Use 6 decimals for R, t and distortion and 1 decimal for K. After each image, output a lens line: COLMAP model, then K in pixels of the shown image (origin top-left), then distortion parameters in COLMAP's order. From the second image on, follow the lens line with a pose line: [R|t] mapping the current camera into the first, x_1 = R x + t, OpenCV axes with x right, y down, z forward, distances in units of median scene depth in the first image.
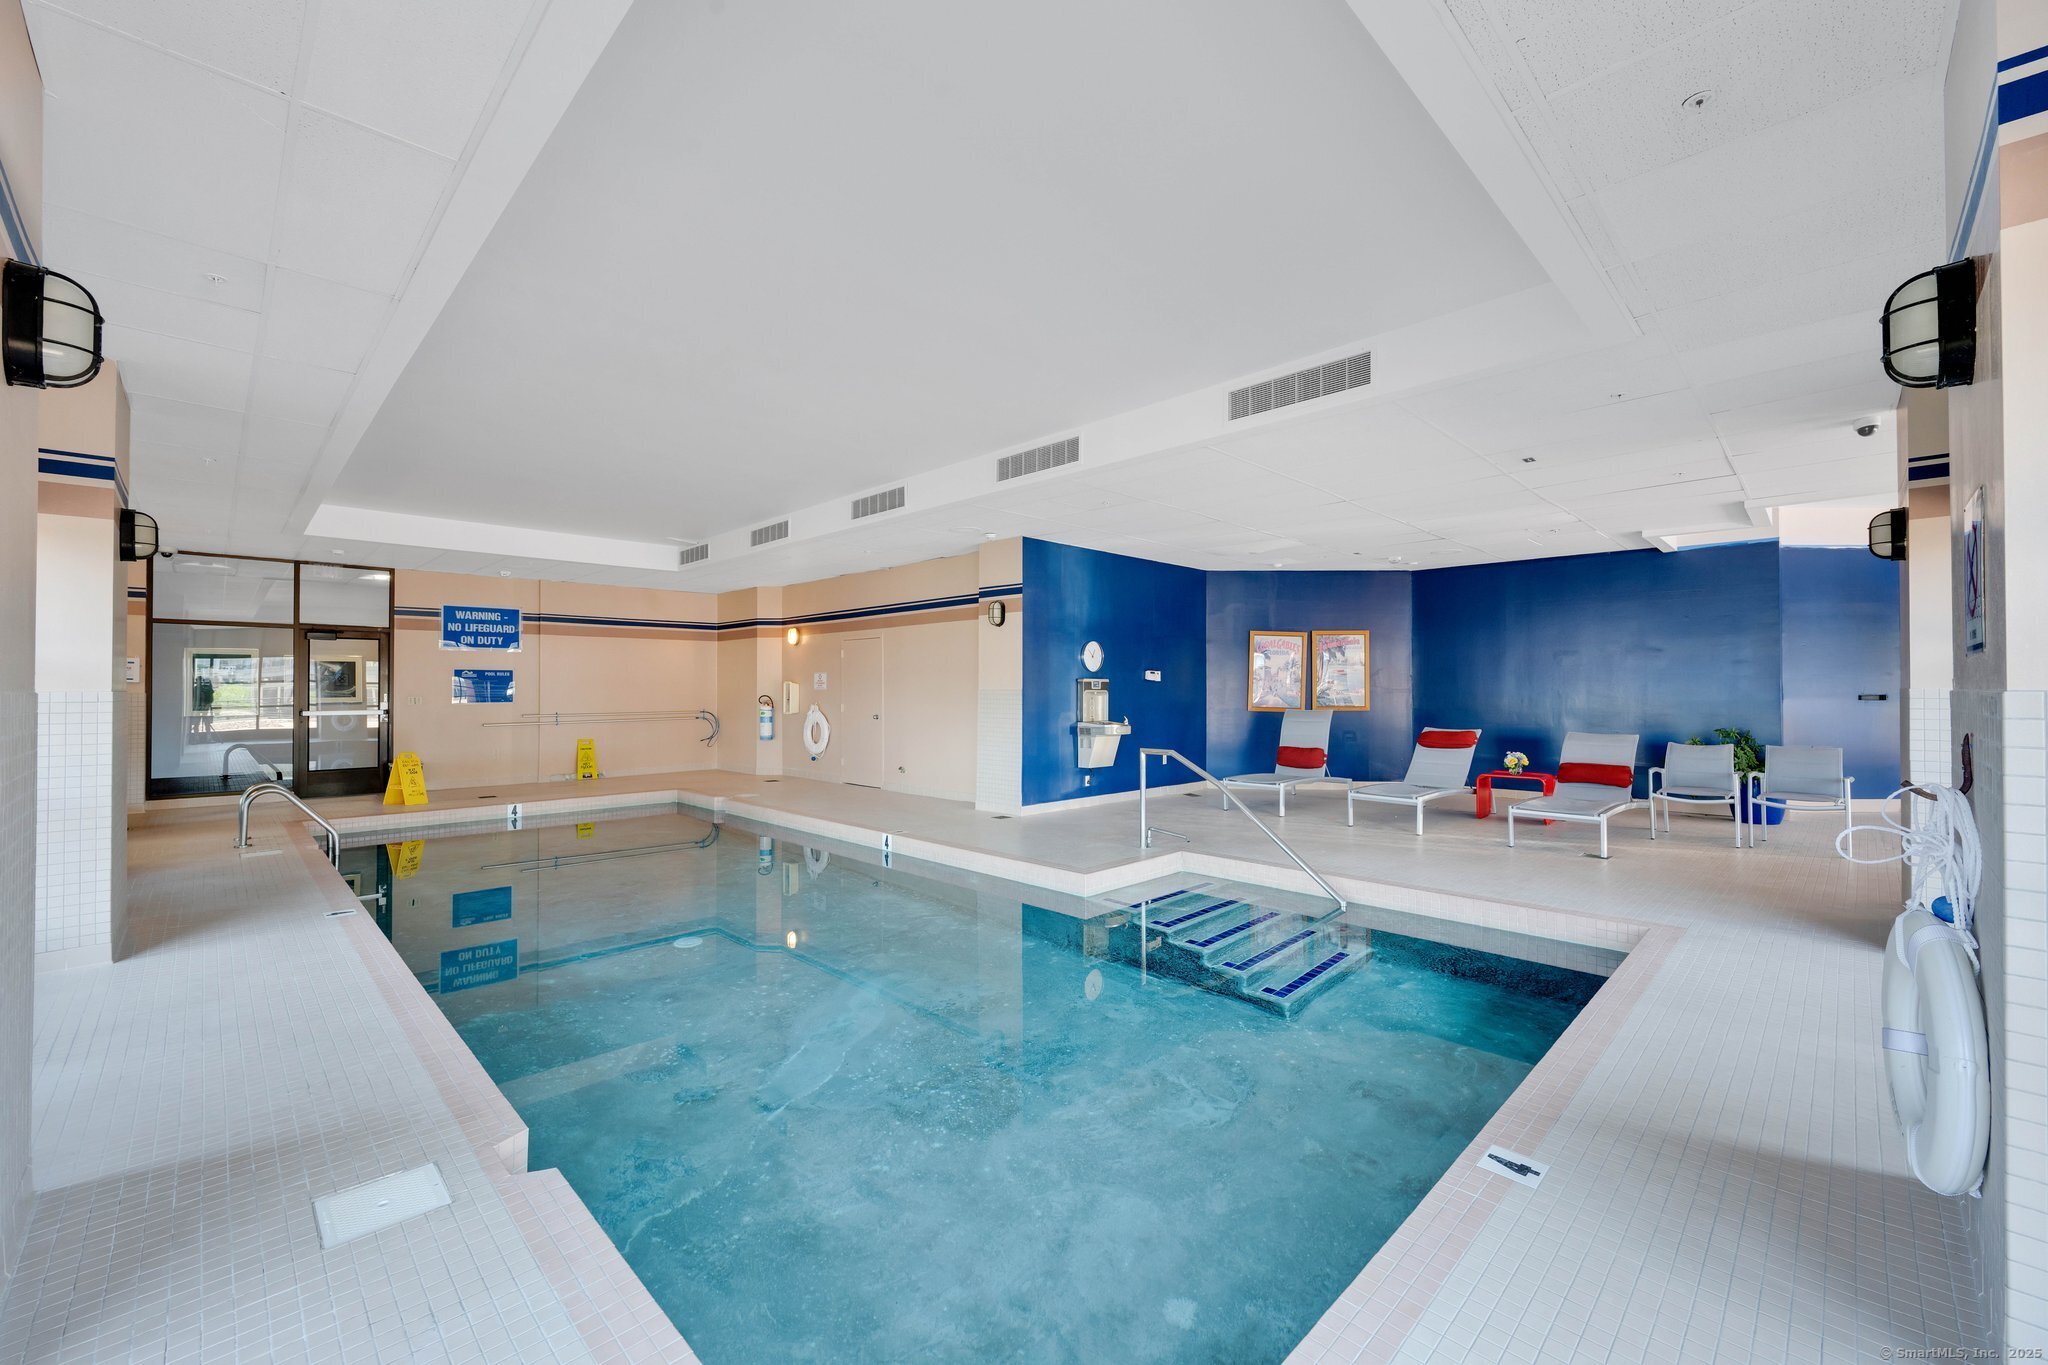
lens RADIAL K [[820.8, 0, 1024.0], [0, 820.8, 682.5], [0, 0, 1]] dist [0.001081, 0.000000]
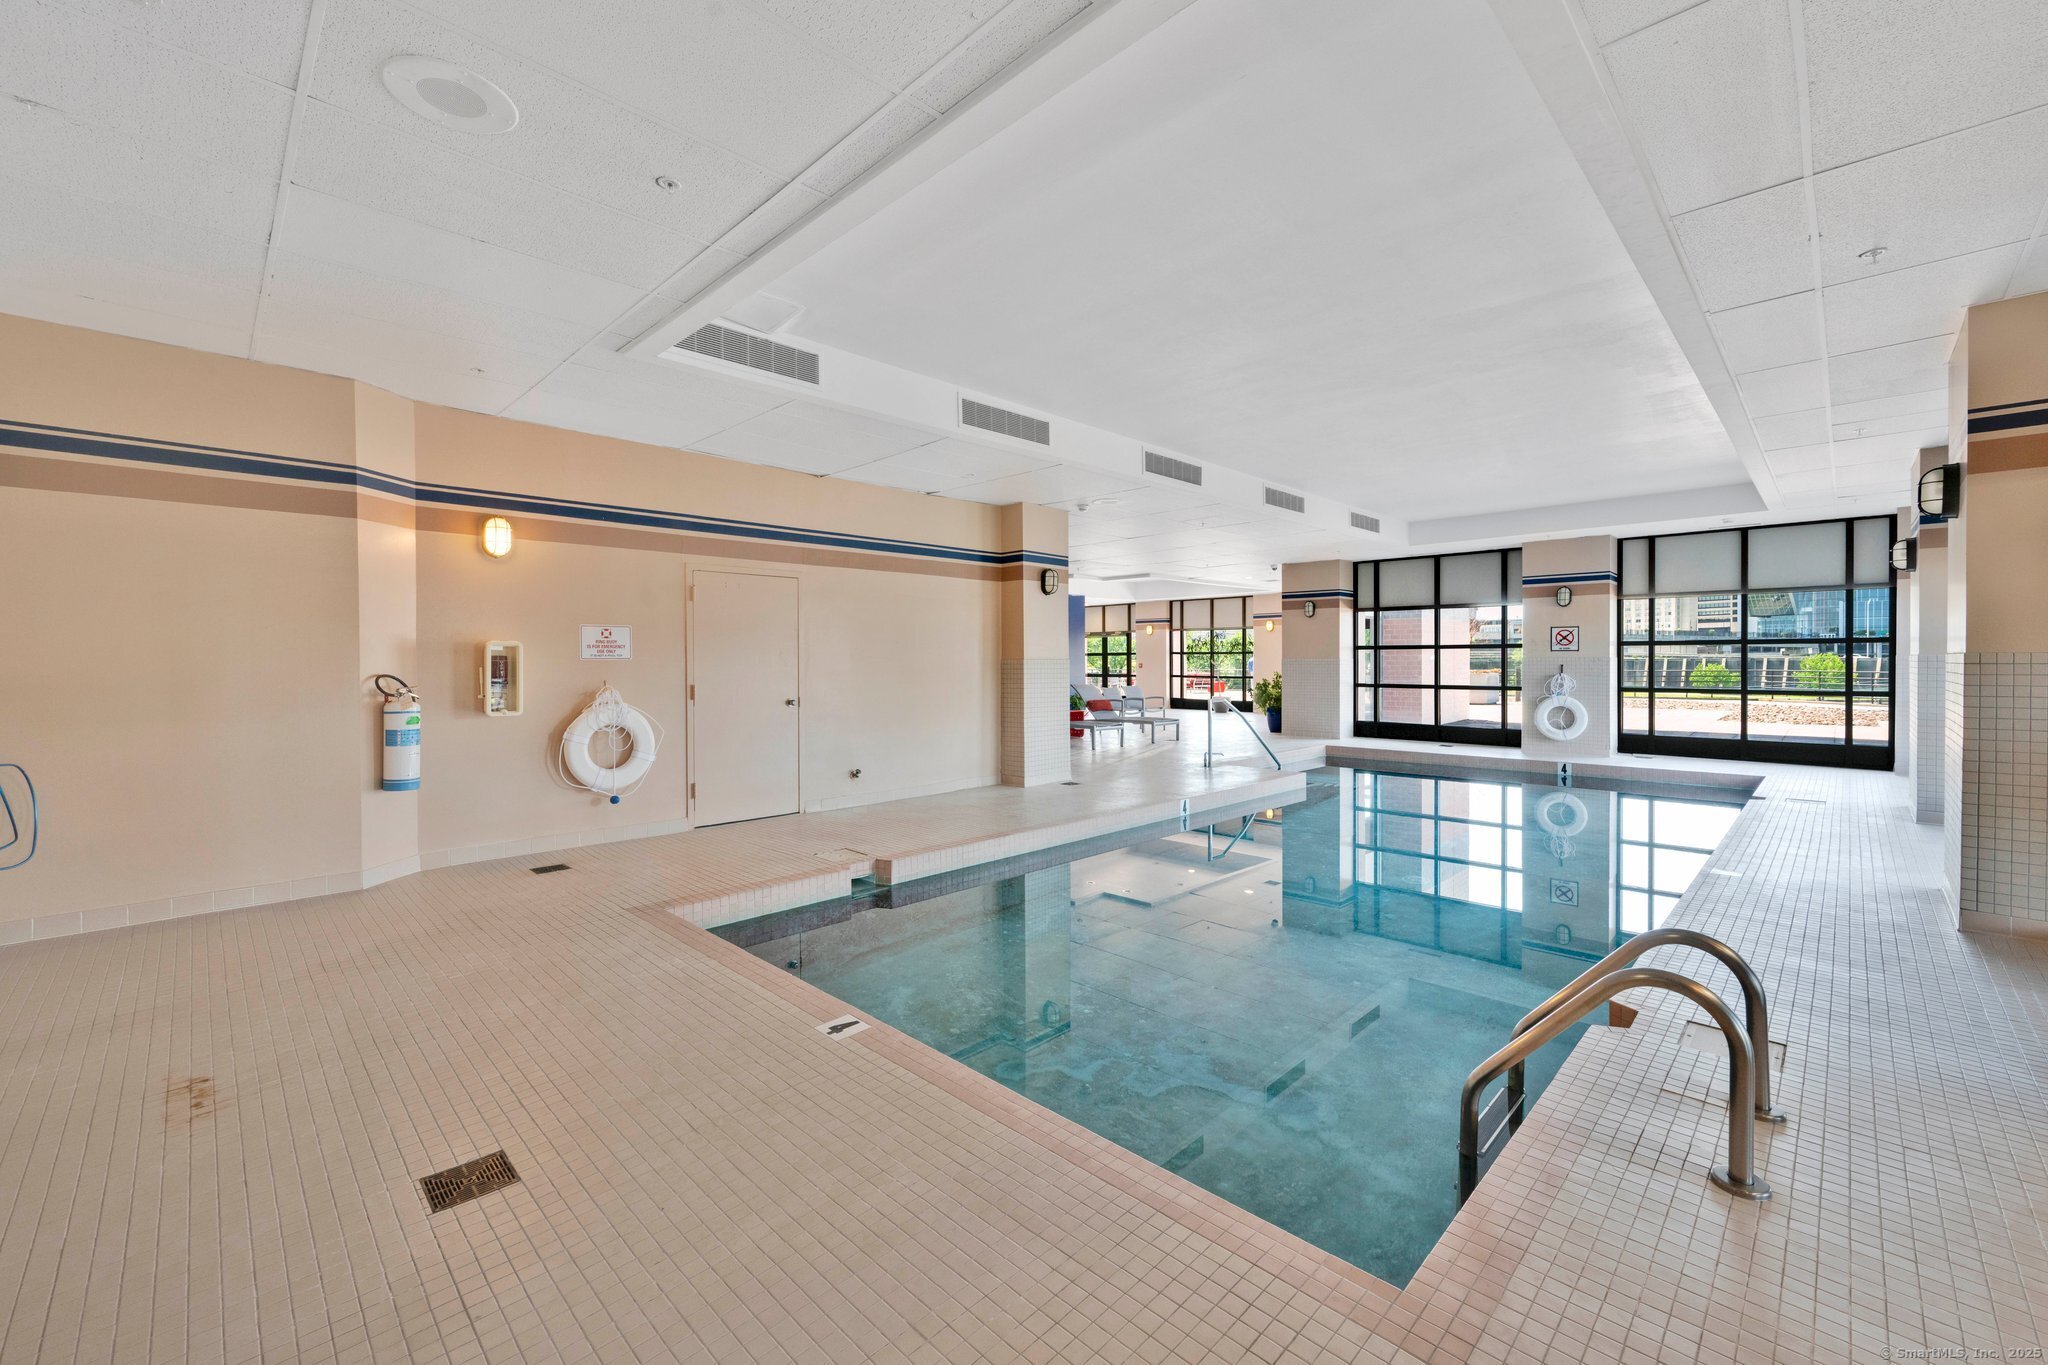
lens RADIAL K [[820.8, 0, 1024.0], [0, 820.8, 682.5], [0, 0, 1]] dist [0.001081, 0.000000]
pose [[-0.000695, -0.030413, 0.999537, -0.941512], [-0.006825, 0.999514, 0.030408, 0.007000], [-0.999976, -0.006801, -0.000902, 0.952300]]
